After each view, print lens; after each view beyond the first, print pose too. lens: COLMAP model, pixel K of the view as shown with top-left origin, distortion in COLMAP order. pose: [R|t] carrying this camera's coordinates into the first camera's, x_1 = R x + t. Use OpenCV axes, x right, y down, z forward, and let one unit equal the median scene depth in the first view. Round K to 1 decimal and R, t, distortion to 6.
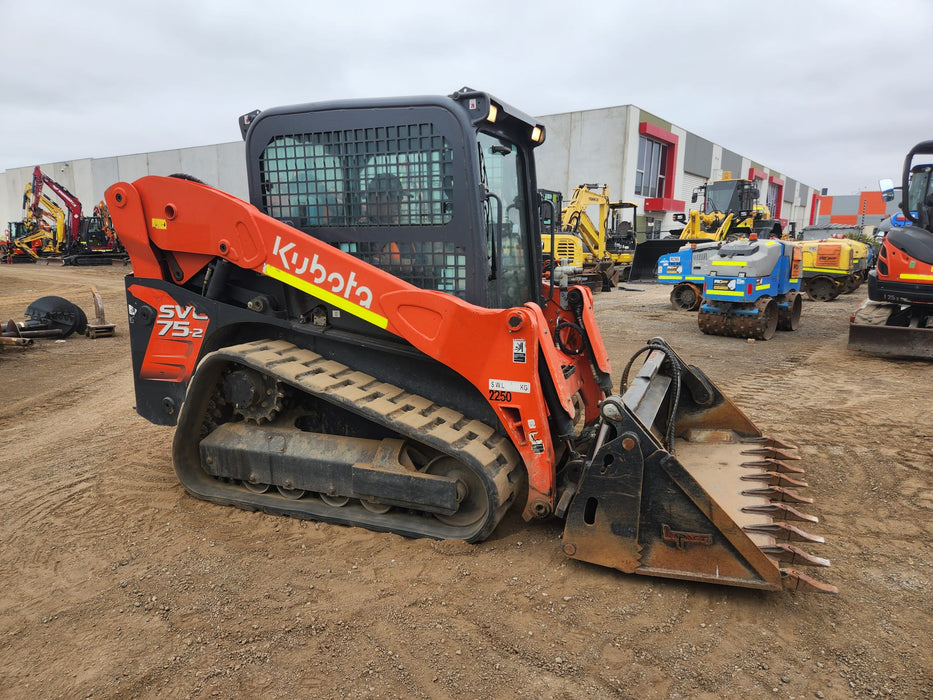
lens RADIAL K [[633.2, 0, 461.0], [0, 633.2, 351.9], [0, 0, 1]] dist [0.074332, -0.065955]
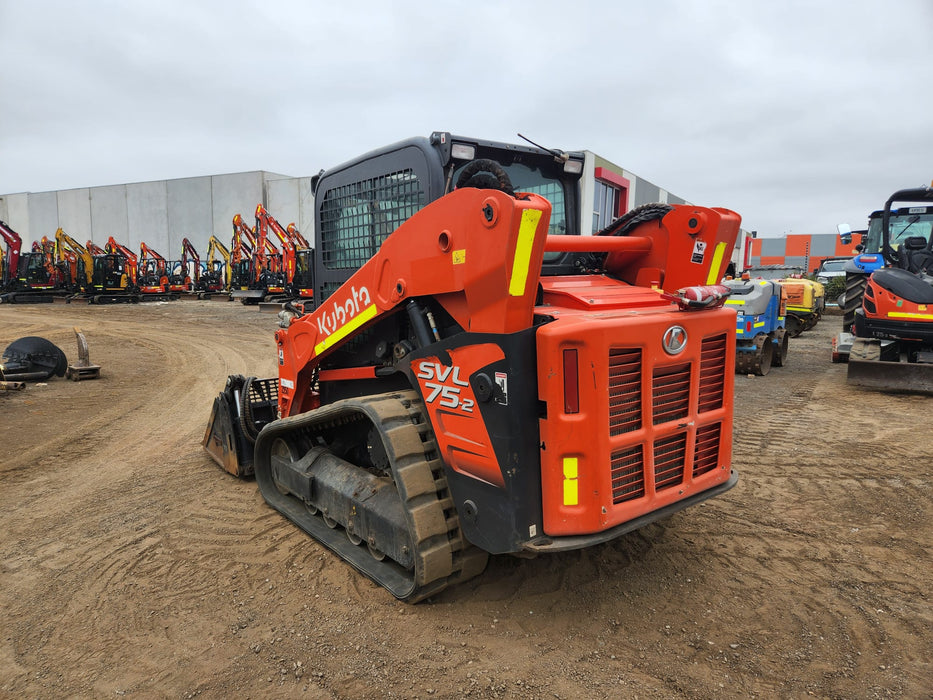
lens RADIAL K [[633.2, 0, 461.0], [0, 633.2, 351.9], [0, 0, 1]] dist [0.074332, -0.065955]
pose [[0.996114, -0.006599, 0.087825, -0.066027], [0.011656, 0.998295, -0.057191, -0.002011], [-0.087298, 0.057993, 0.994493, 0.007021]]
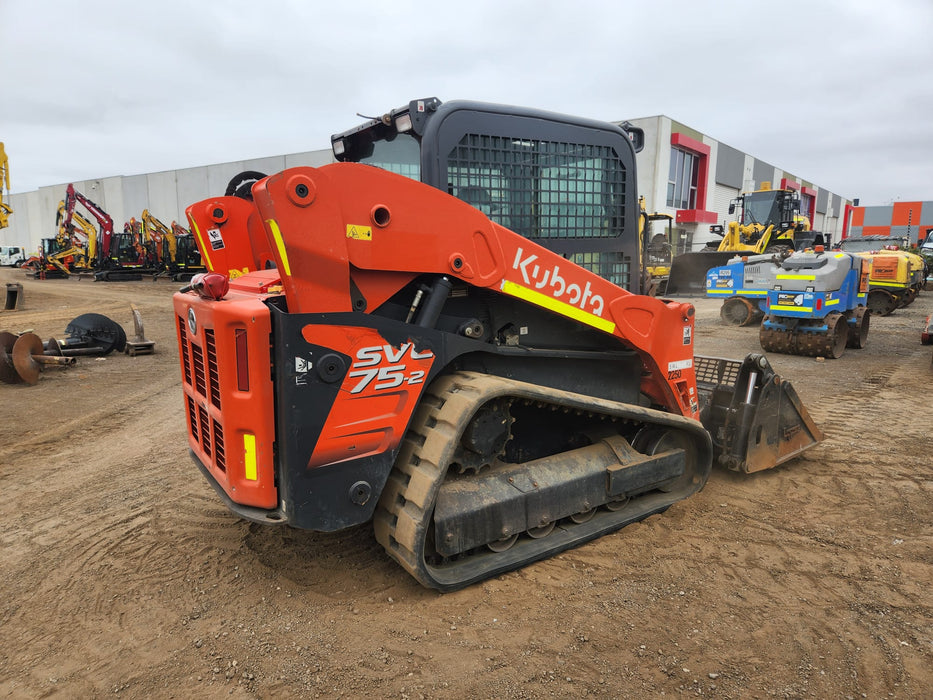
lens RADIAL K [[633.9, 0, 457.1], [0, 633.9, 354.9], [0, 0, 1]] dist [0.075155, -0.068487]
pose [[0.999368, 0.000419, -0.035534, -0.028706], [-0.000993, 0.999869, -0.016146, -0.005203], [0.035523, 0.016171, 0.999238, 0.024917]]
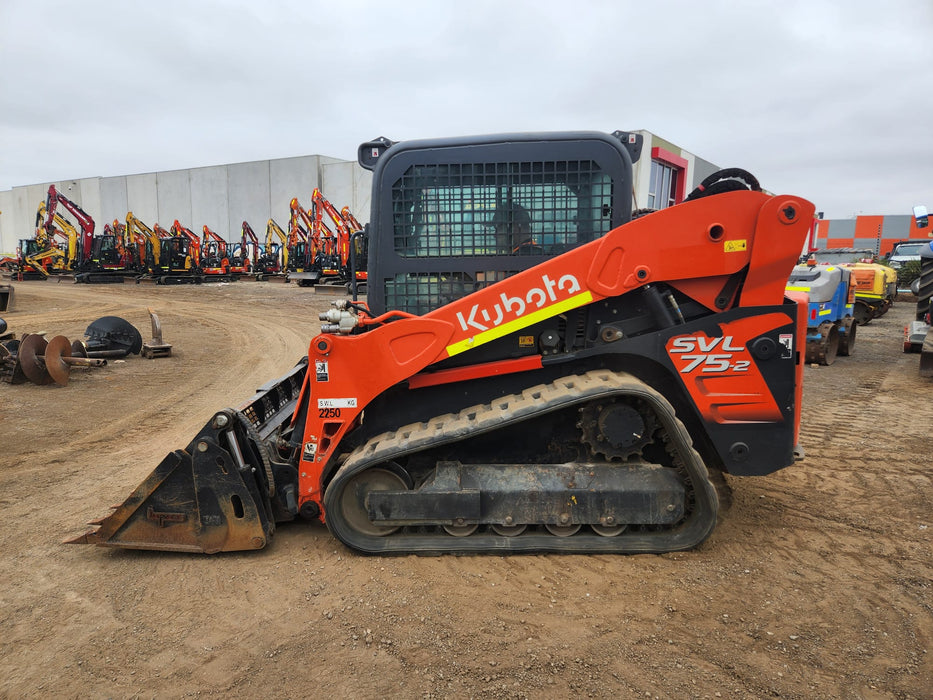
lens RADIAL K [[631.6, 0, 456.4], [0, 631.6, 349.3], [0, 0, 1]] dist [0.077022, -0.065470]
pose [[0.999960, 0.006918, 0.005591, -0.071590], [-0.006728, 0.999420, -0.033375, -0.003826], [-0.005819, 0.033336, 0.999427, 0.000385]]
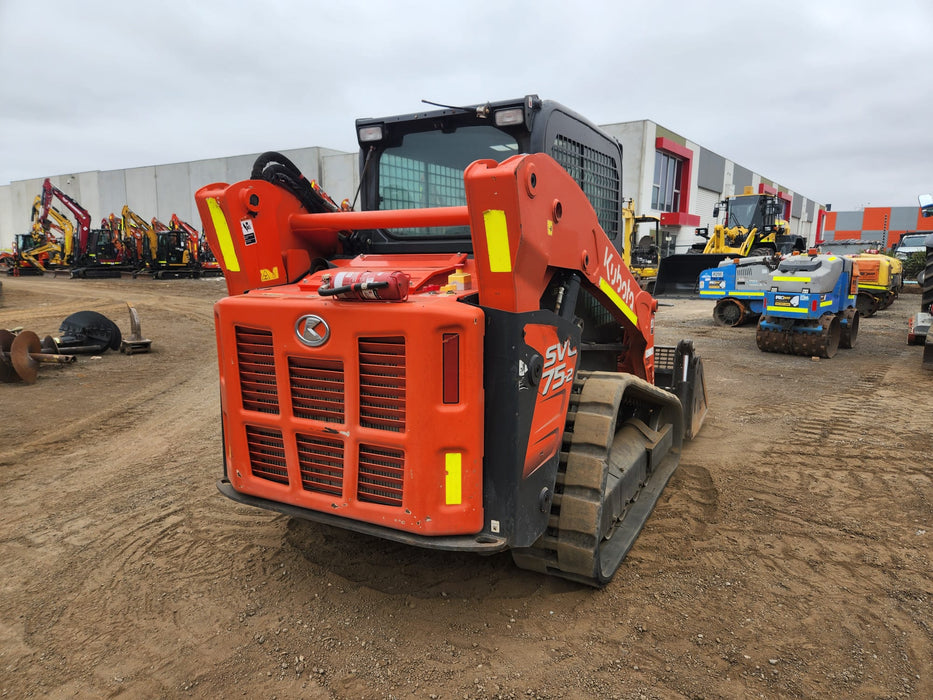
lens RADIAL K [[635.6, 0, 466.6], [0, 635.6, 348.7], [0, 0, 1]] dist [0.070465, -0.064432]
pose [[0.999952, 0.002276, 0.009552, -0.052918], [-0.002027, 0.999660, -0.025992, -0.004095], [-0.009608, 0.025971, 0.999617, 0.020749]]
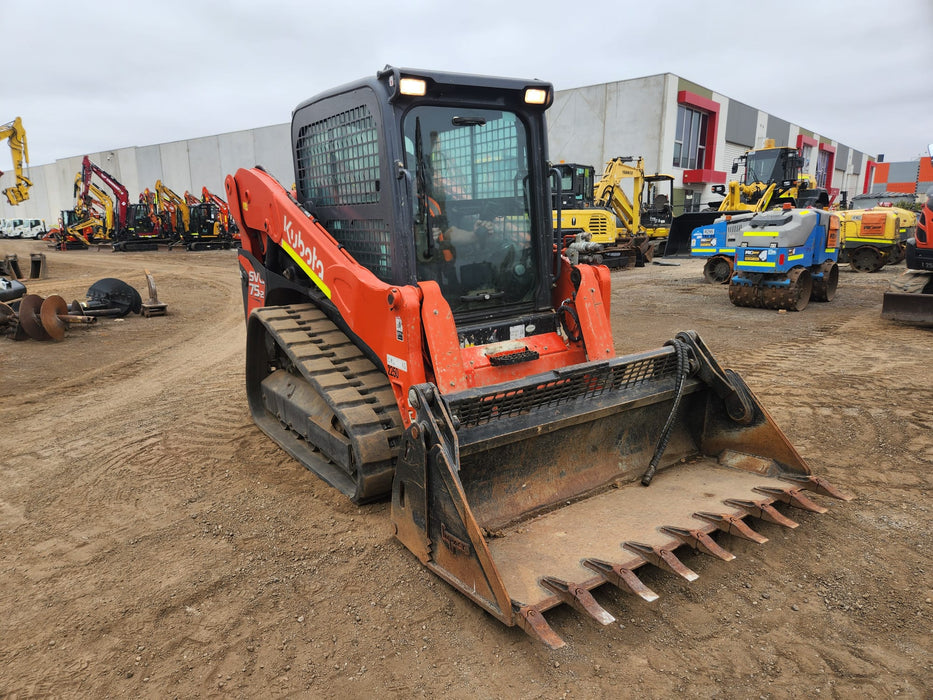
lens RADIAL K [[636.0, 0, 449.0], [0, 636.0, 358.2], [0, 0, 1]] dist [0.070014, -0.060392]
pose [[0.997278, -0.006072, -0.073483, 0.005686], [0.008981, 0.999186, 0.039318, 0.006822], [0.073184, -0.039871, 0.996521, -0.025421]]
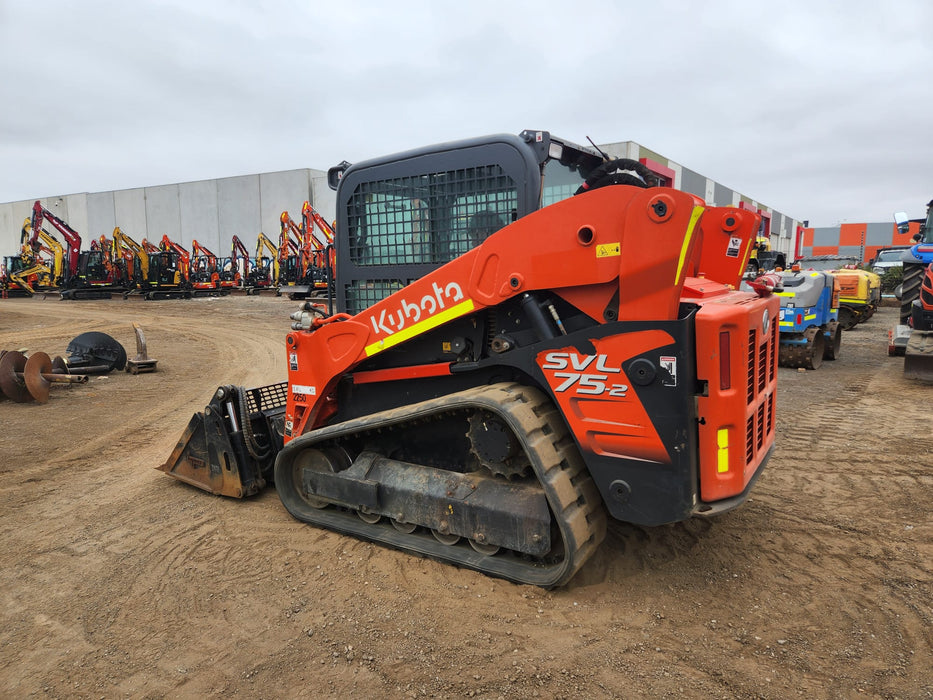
lens RADIAL K [[631.5, 0, 467.0], [0, 631.5, 347.3], [0, 0, 1]] dist [0.078304, -0.067397]
pose [[0.999490, -0.008522, 0.030780, -0.067035], [0.010204, 0.998439, -0.054906, -0.002163], [-0.030264, 0.055192, 0.998017, 0.003325]]
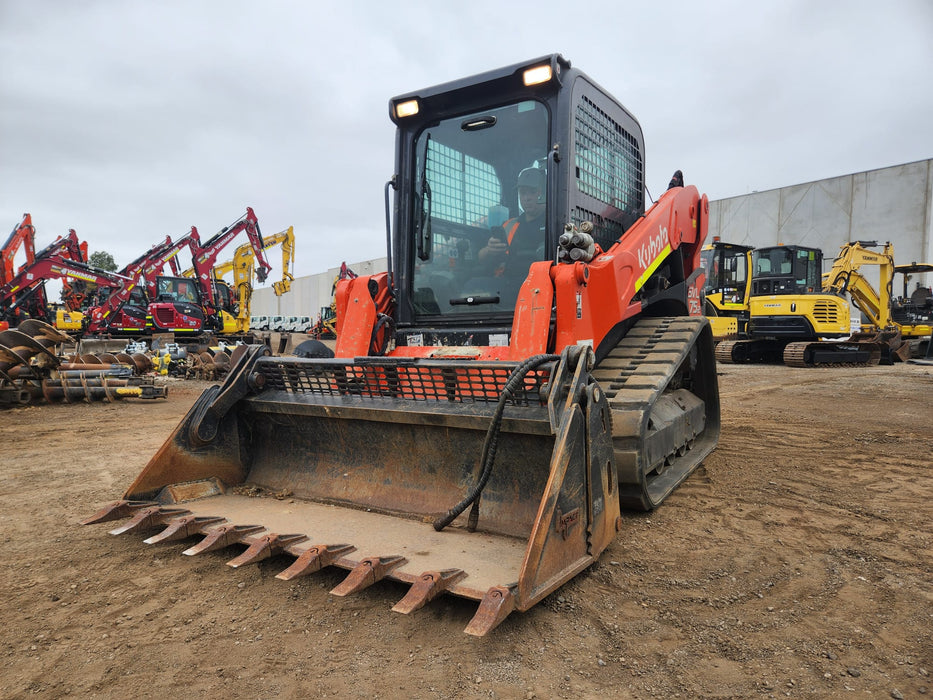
lens RADIAL K [[631.4, 0, 449.7], [0, 631.4, 347.0], [0, 0, 1]] dist [0.077676, -0.065098]
pose [[0.913806, 0.016568, -0.405813, 0.061765], [-0.076198, 0.988420, -0.131227, 0.045090], [0.398939, 0.150838, 0.904486, 0.016156]]
